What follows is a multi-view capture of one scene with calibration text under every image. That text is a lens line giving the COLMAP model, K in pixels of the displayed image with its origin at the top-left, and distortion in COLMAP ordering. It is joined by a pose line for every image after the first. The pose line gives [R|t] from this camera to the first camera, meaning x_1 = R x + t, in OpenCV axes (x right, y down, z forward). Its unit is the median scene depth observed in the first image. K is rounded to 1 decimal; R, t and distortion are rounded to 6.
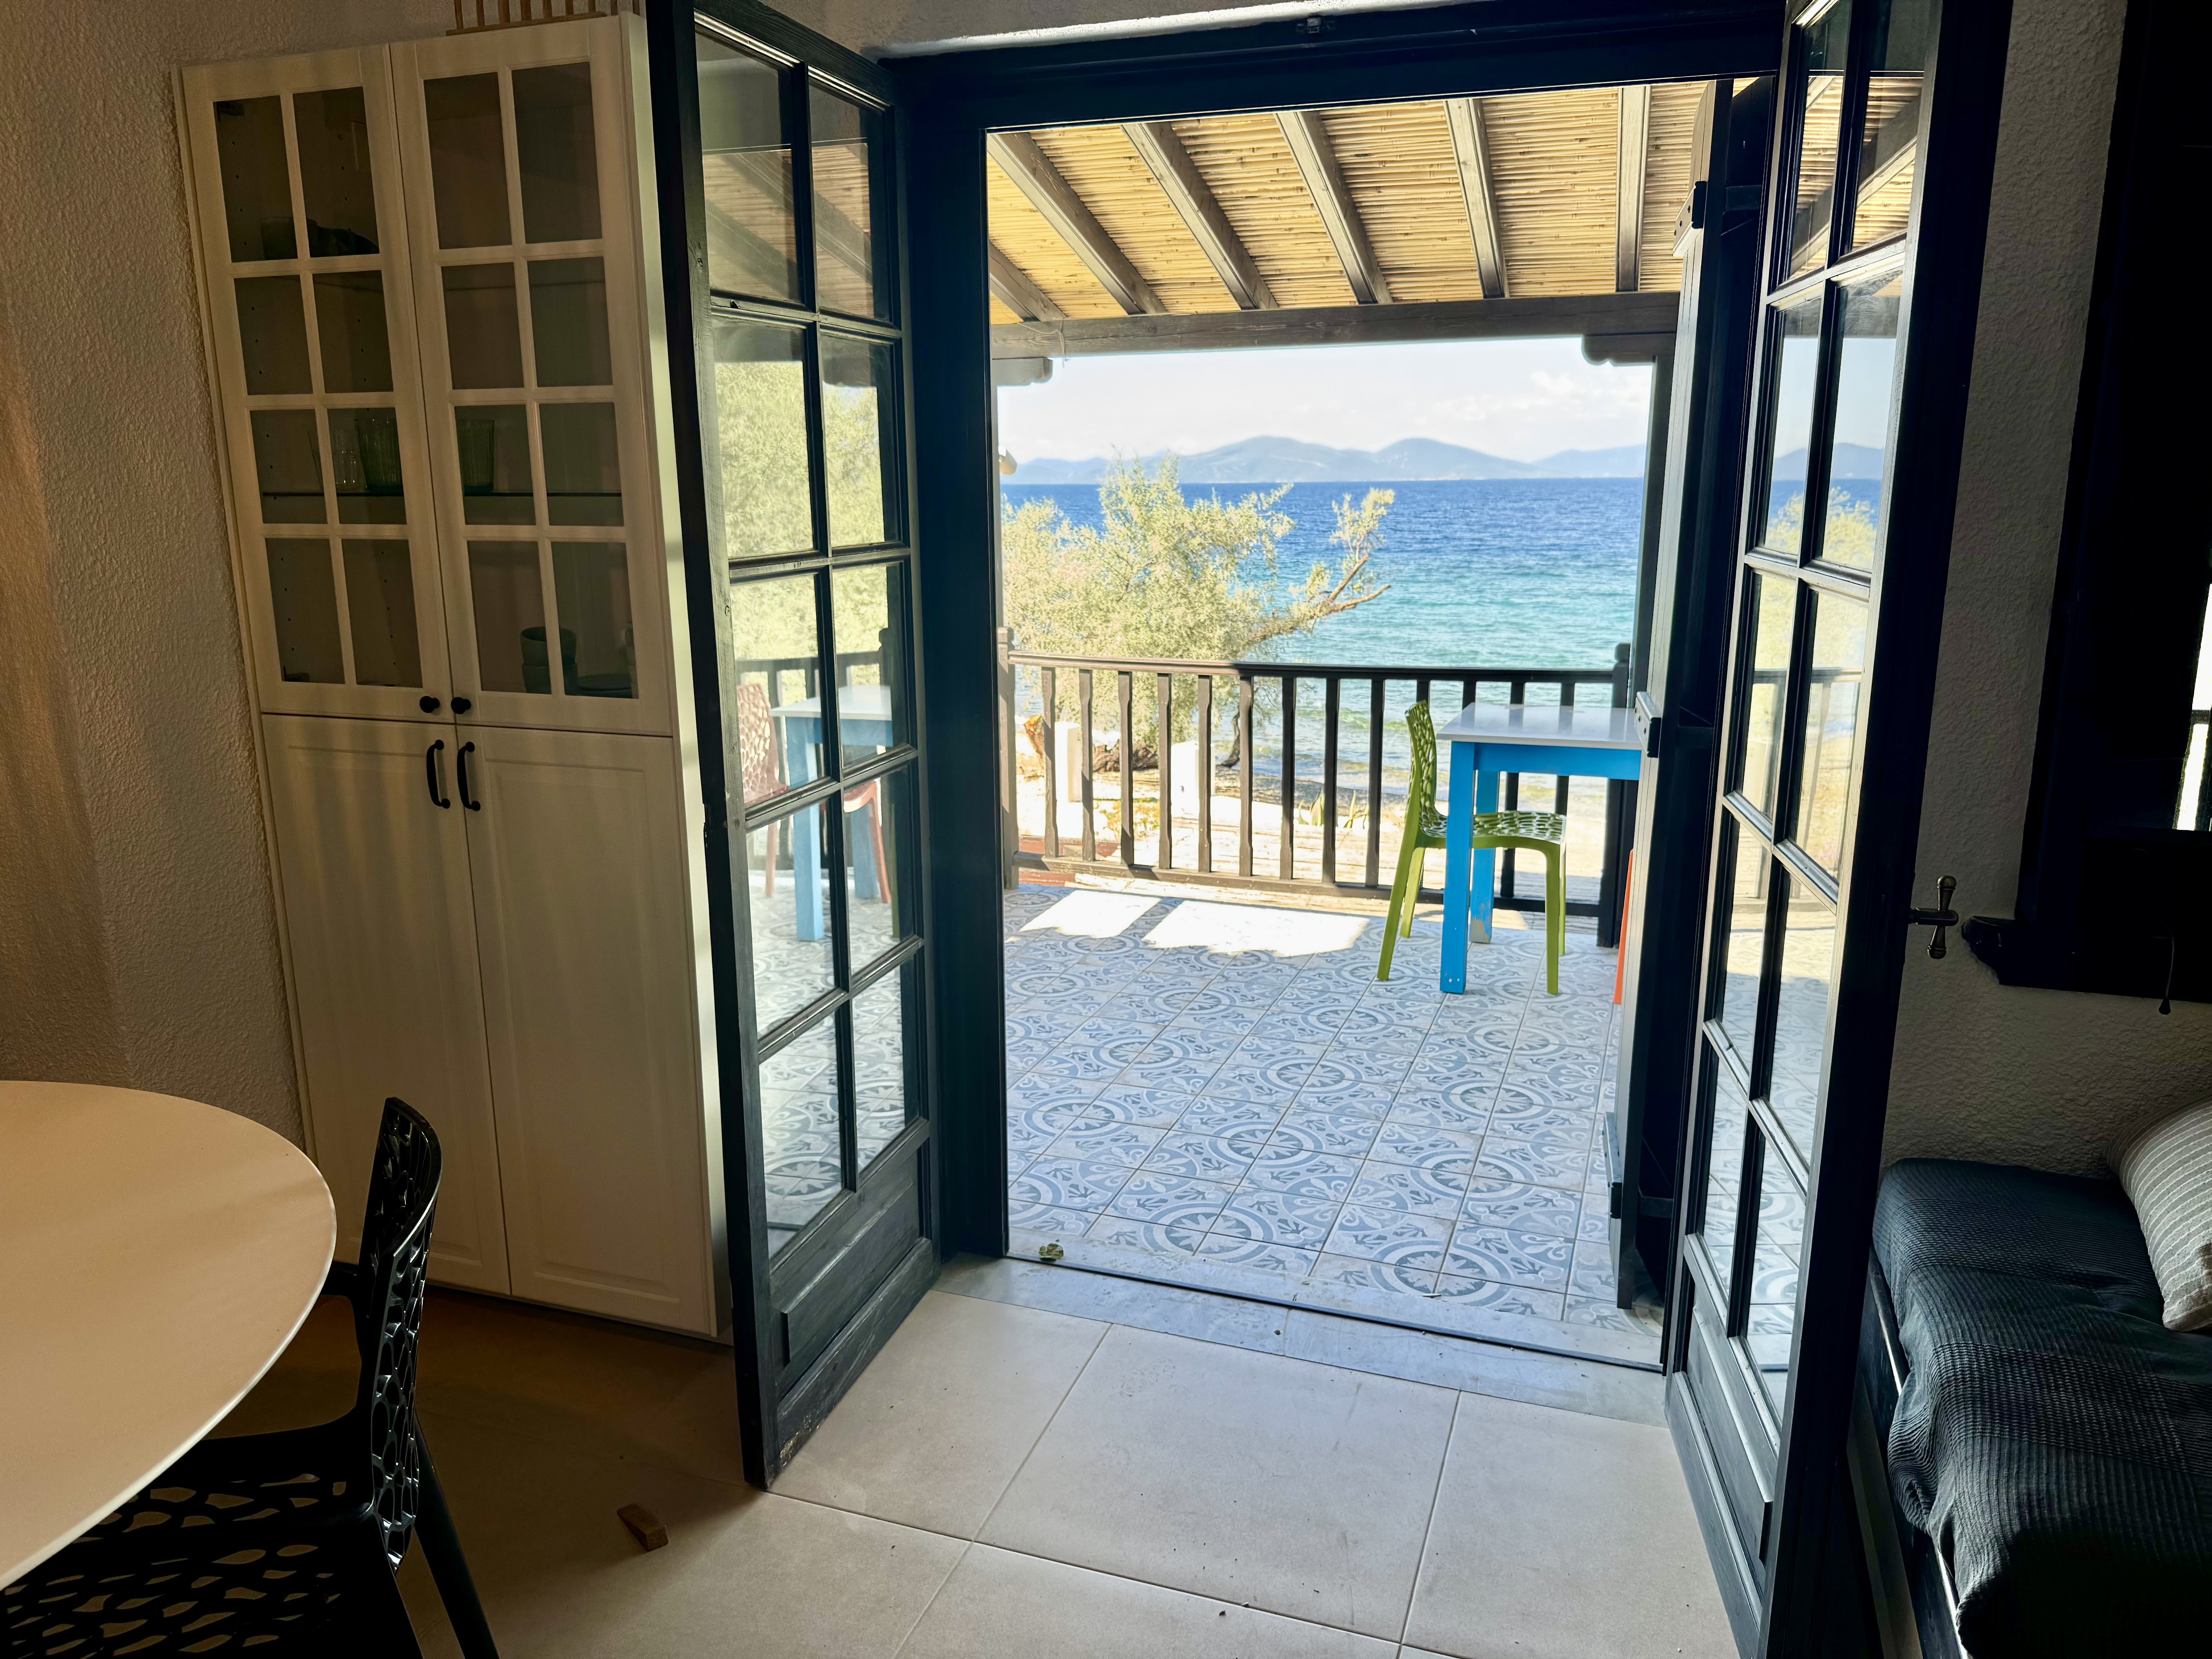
lens RADIAL K [[1568.3, 0, 1106.3], [0, 1568.3, 843.5], [0, 0, 1]] dist [0.017157, -0.023380]
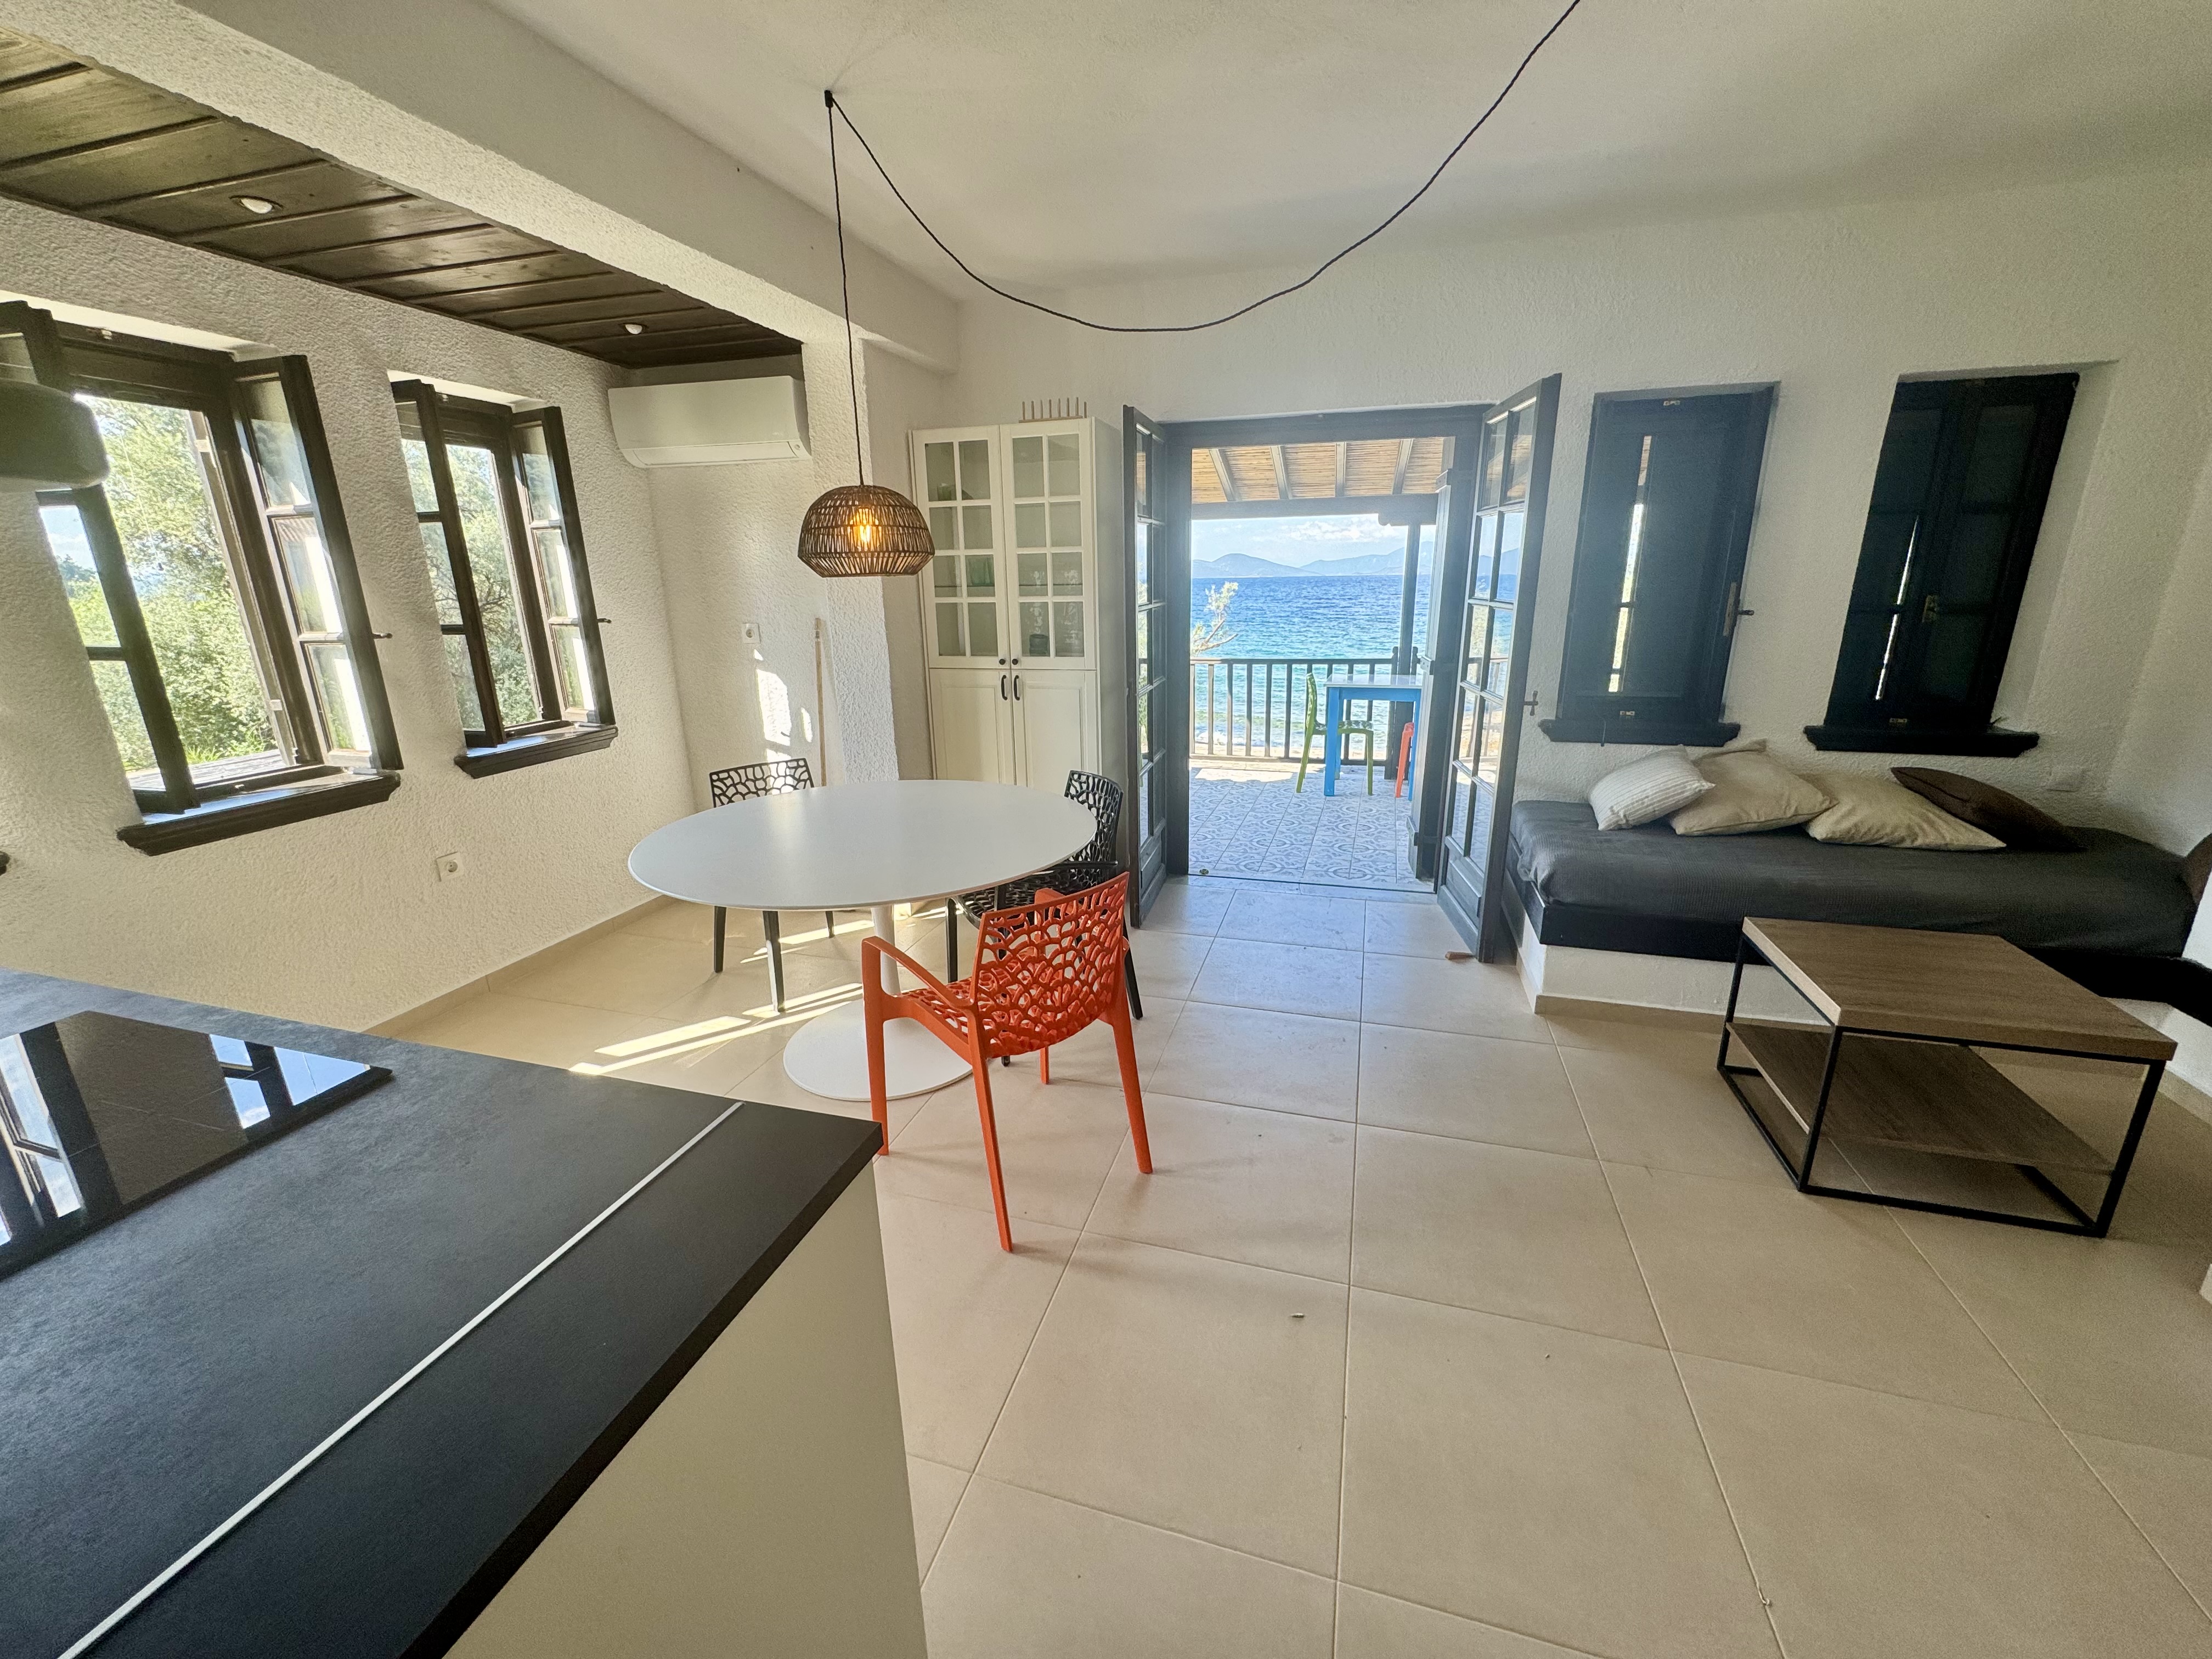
lens RADIAL K [[882.3, 0, 1110.1], [0, 882.3, 827.1], [0, 0, 1]] dist [-0.003243, -0.000022]
pose [[0.998559, -0.026408, 0.046719, -0.276283], [0.024183, 0.998574, 0.047584, 0.115328], [-0.047909, -0.046385, 0.997774, -0.502406]]
